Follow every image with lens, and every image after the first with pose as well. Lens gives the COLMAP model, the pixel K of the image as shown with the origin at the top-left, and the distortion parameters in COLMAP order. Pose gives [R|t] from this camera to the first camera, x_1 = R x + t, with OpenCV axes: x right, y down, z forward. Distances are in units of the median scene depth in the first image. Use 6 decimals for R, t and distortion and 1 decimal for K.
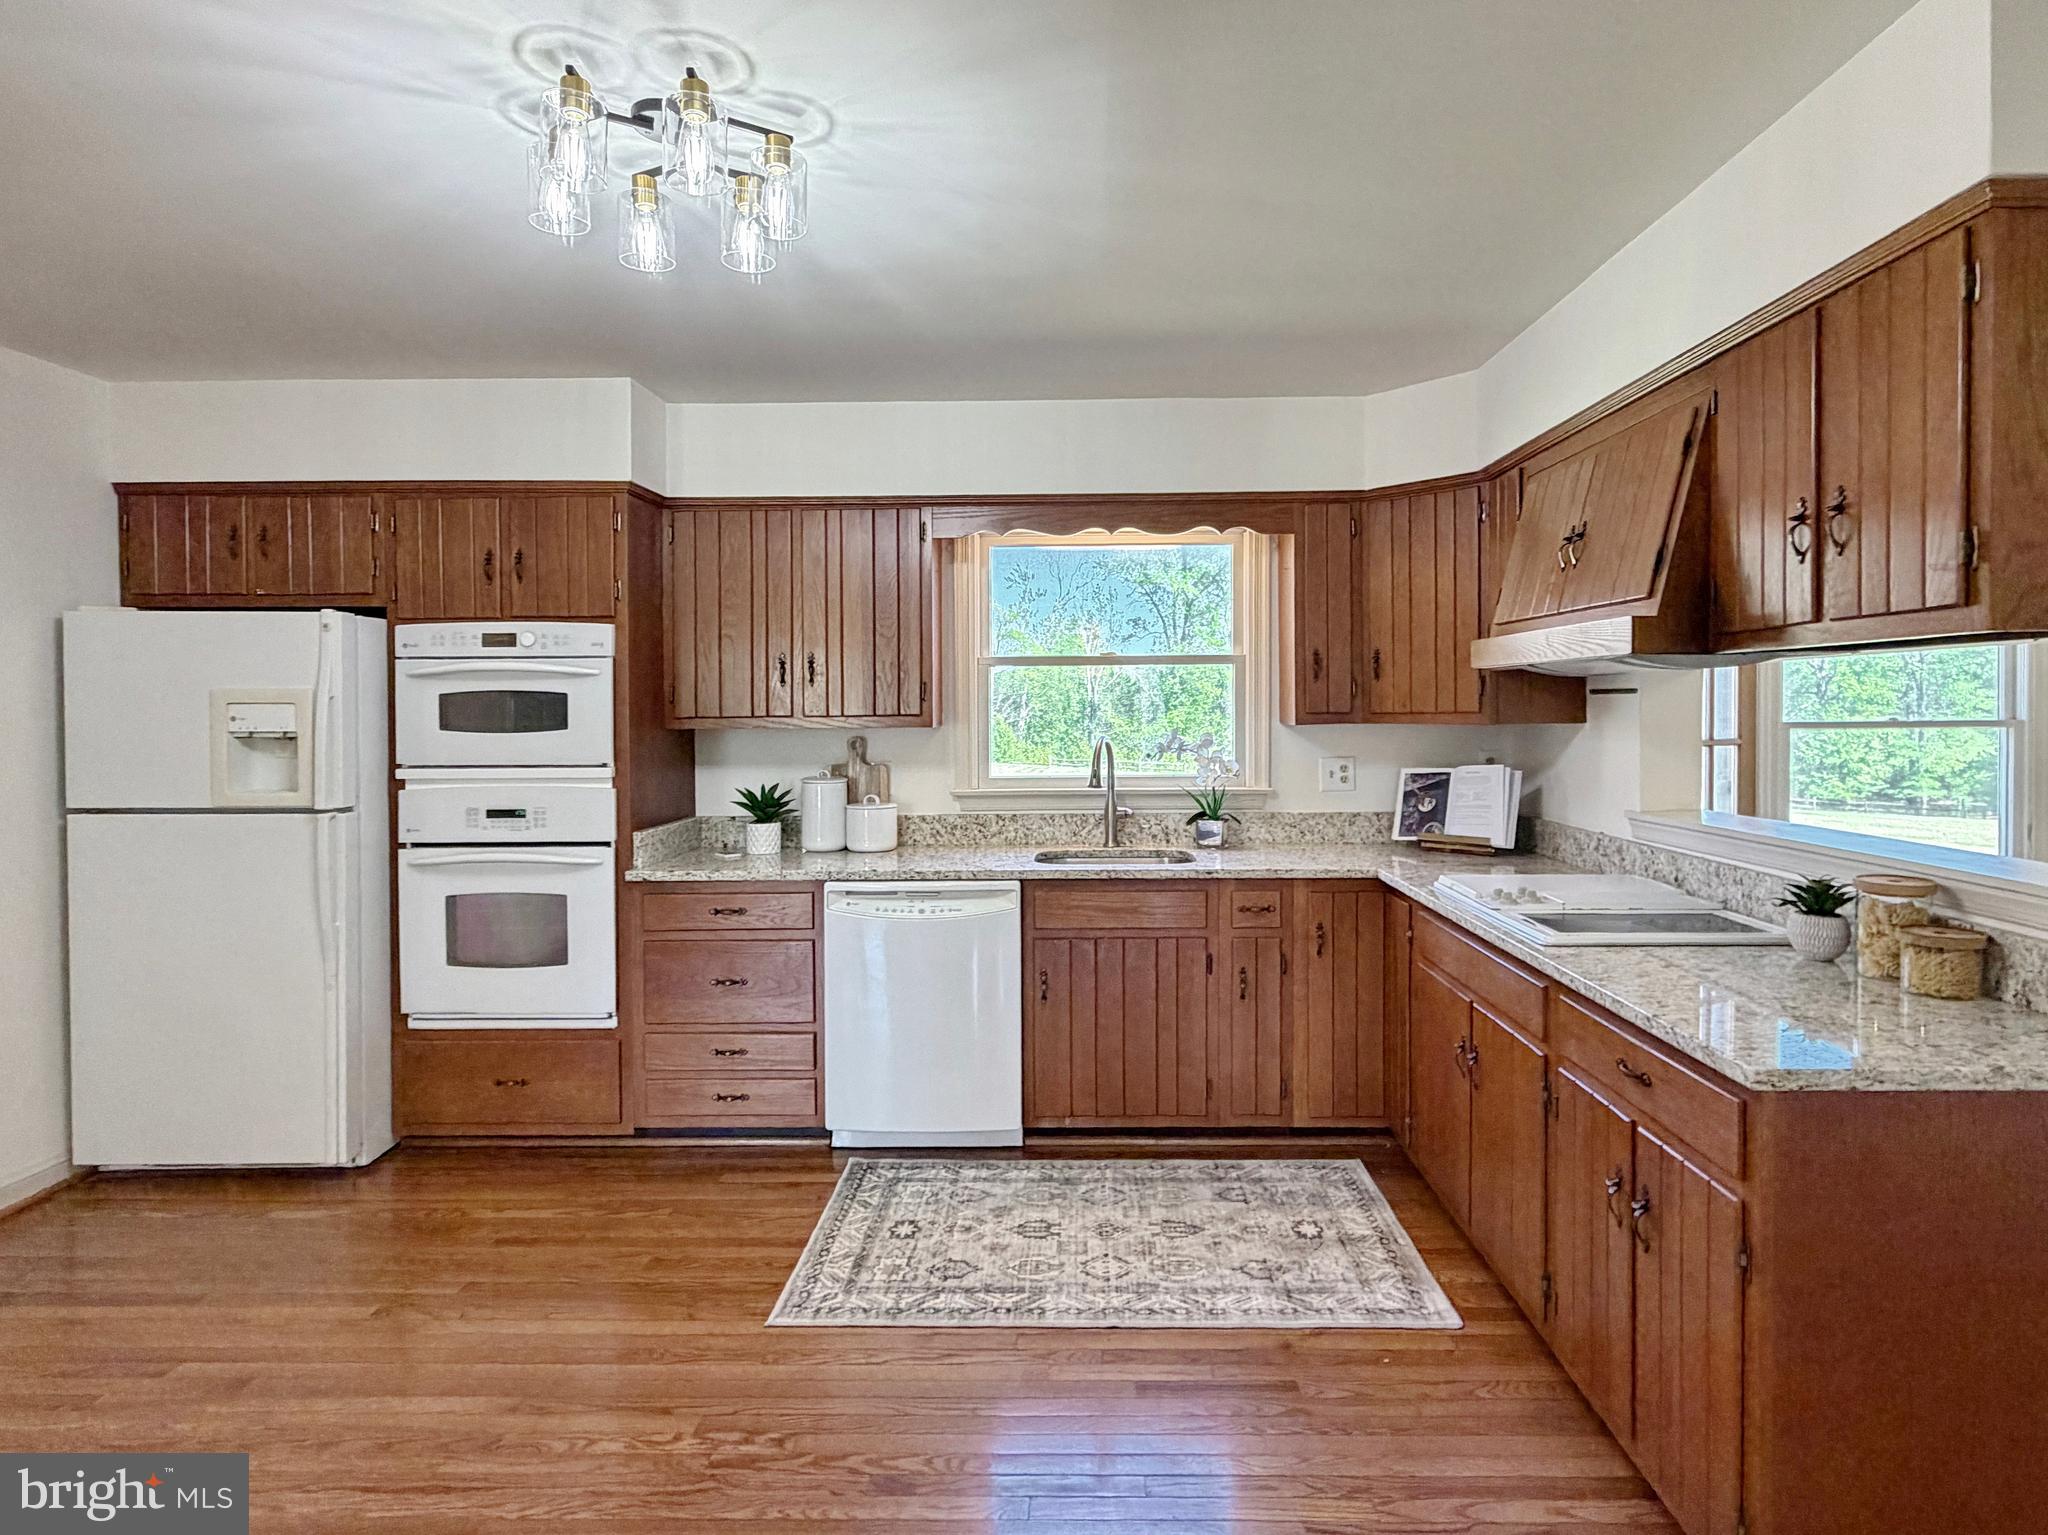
lens RADIAL K [[1236.3, 0, 1096.4], [0, 1236.3, 706.5], [0, 0, 1]] dist [0.001468, 0.002095]
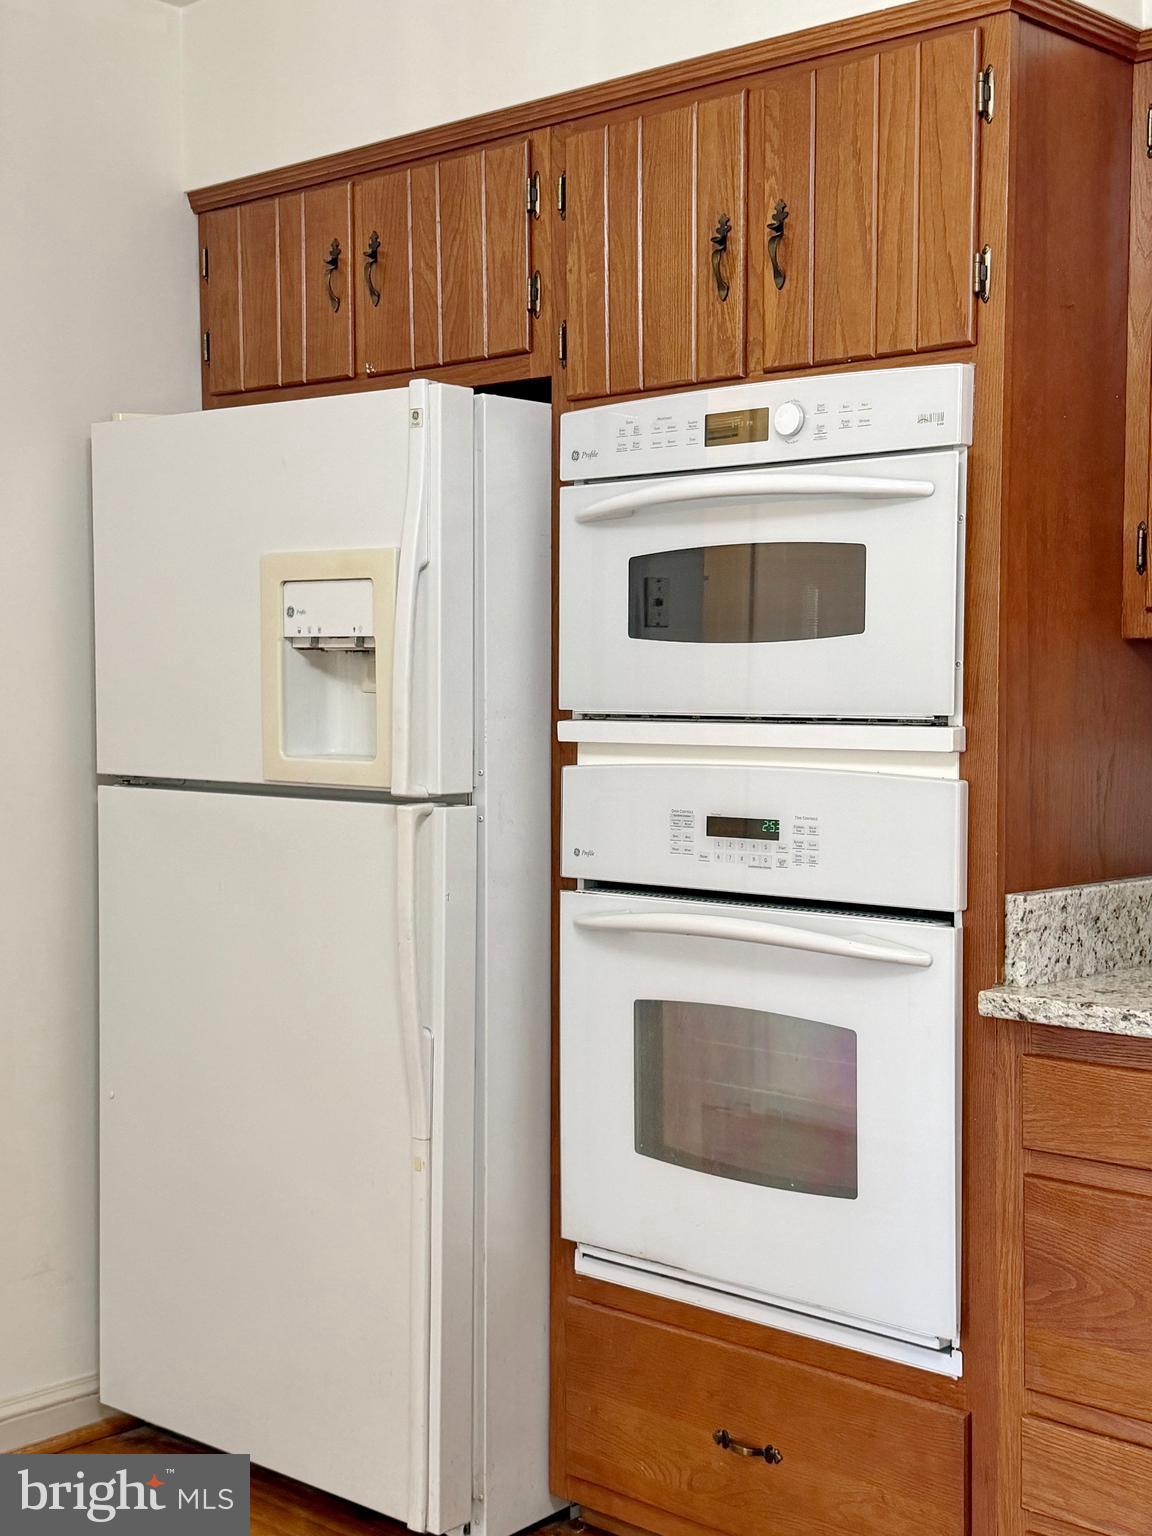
lens RADIAL K [[2077.0, 0, 542.0], [0, 2077.0, 768.5], [0, 0, 1]] dist [0.118203, 0.000000]
pose [[0.732118, 0.036151, -0.680218, -0.031971], [-0.008944, 0.999015, 0.043468, 0.034552], [0.681119, -0.025740, 0.731720, 0.417483]]
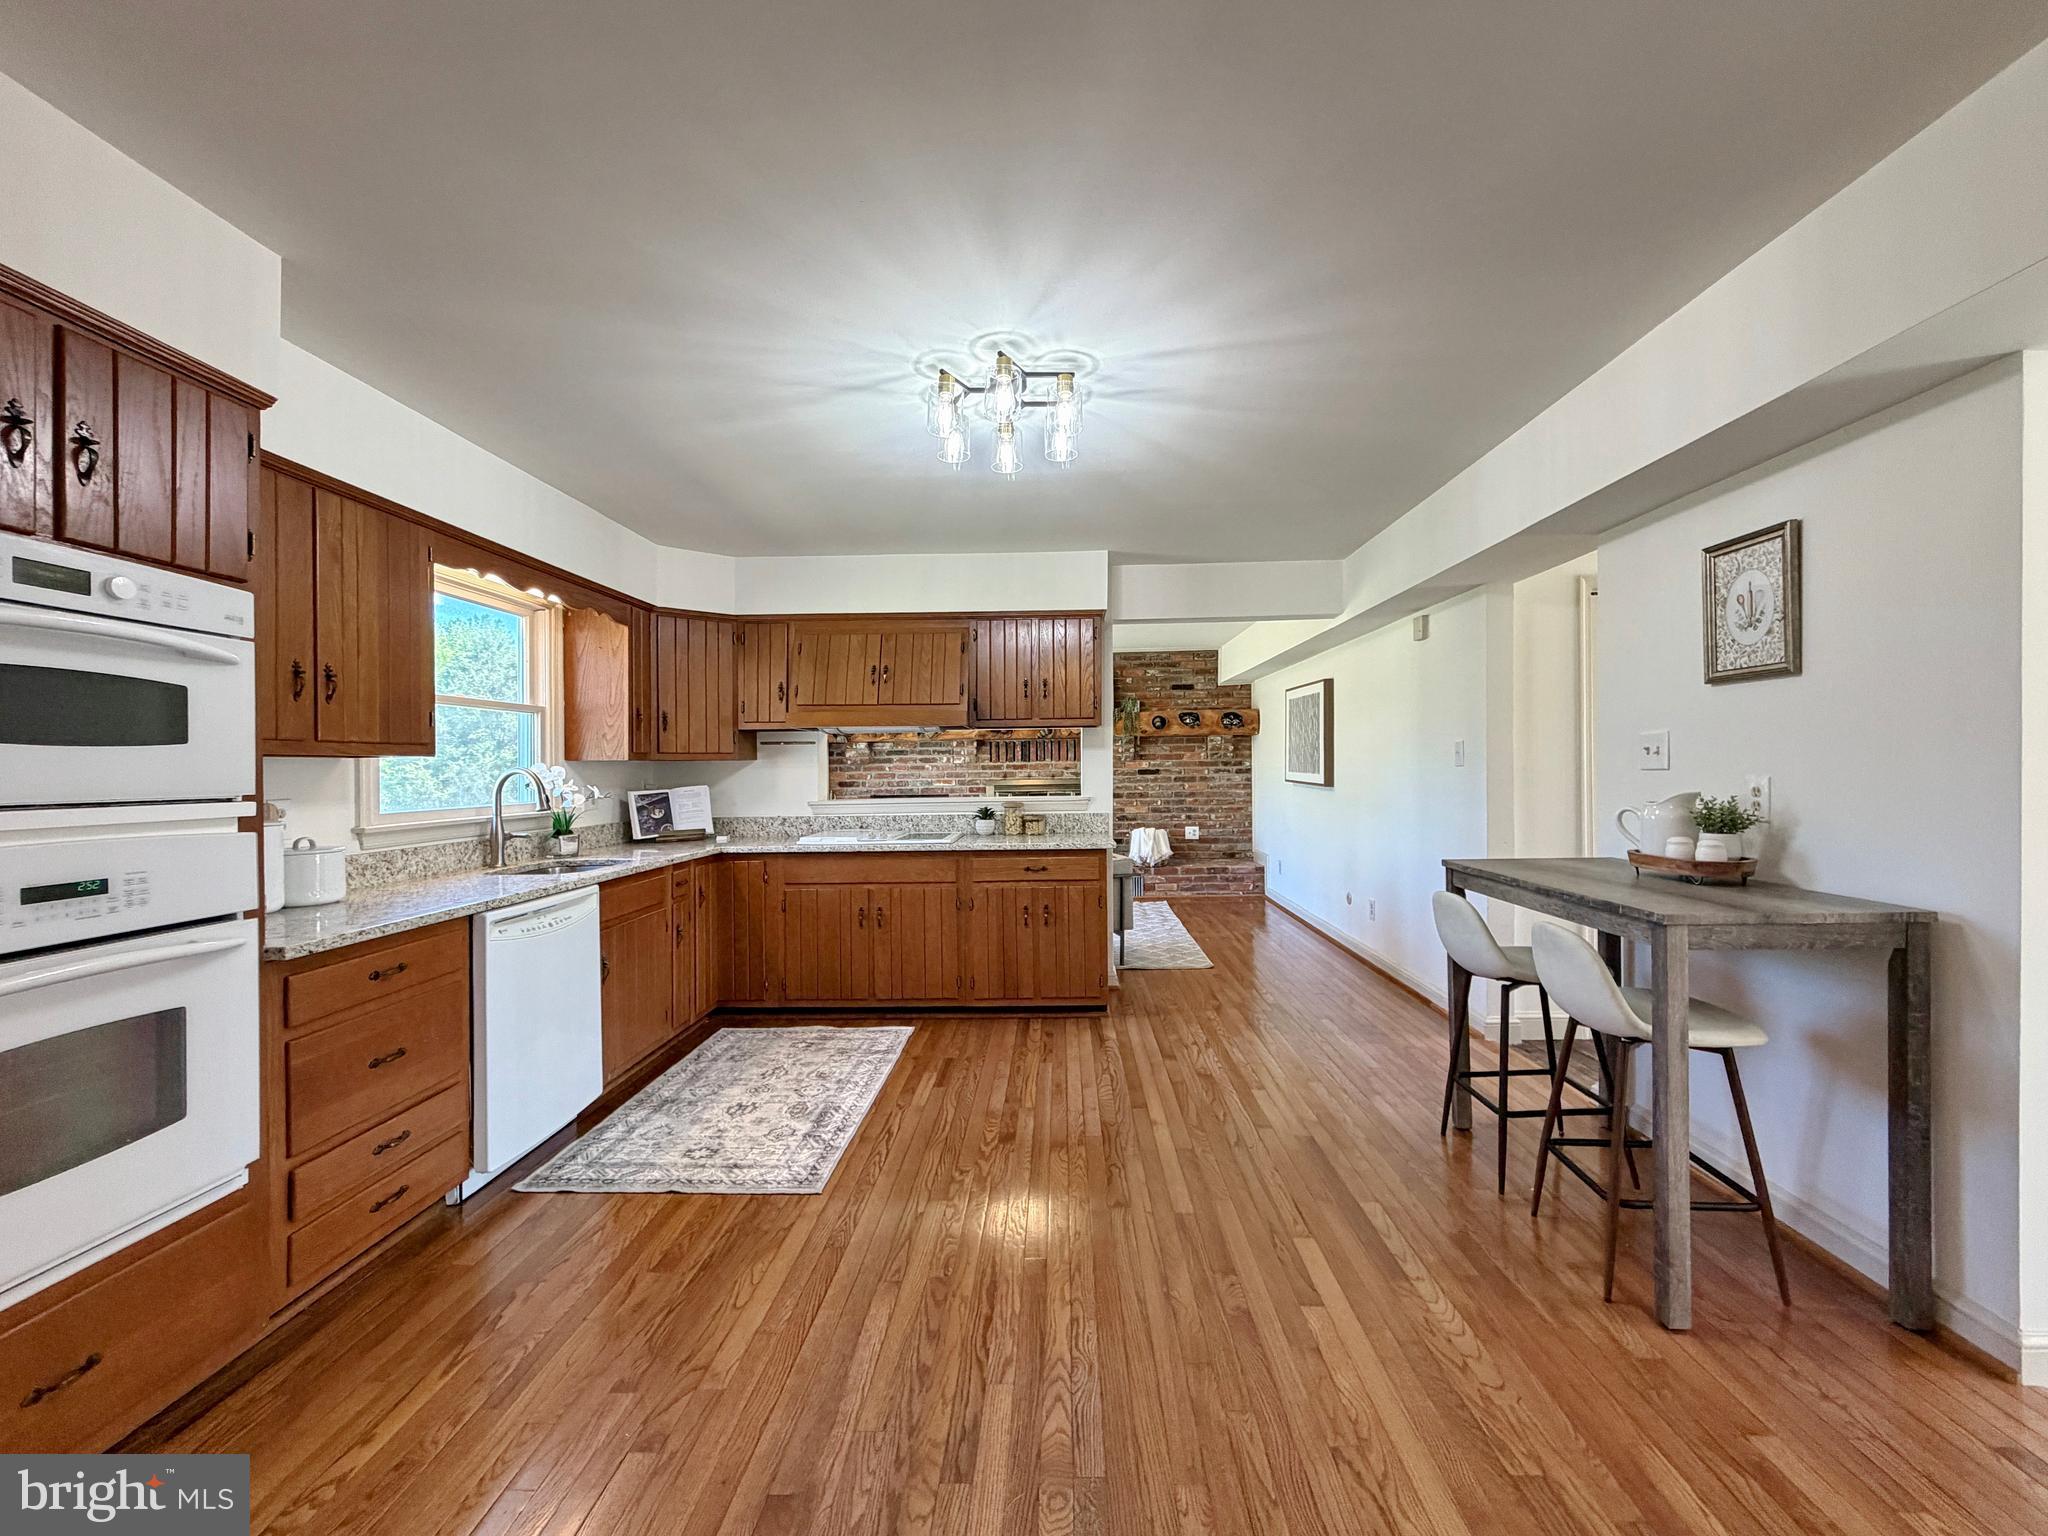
lens RADIAL K [[828.3, 0, 1092.4], [0, 828.3, 757.2], [0, 0, 1]] dist [-0.000394, 0.000245]
pose [[-0.060776, 0.020766, 0.997935, -0.878542], [0.017070, 0.999659, -0.019762, 0.041837], [-0.998005, 0.015833, -0.061110, 0.563158]]
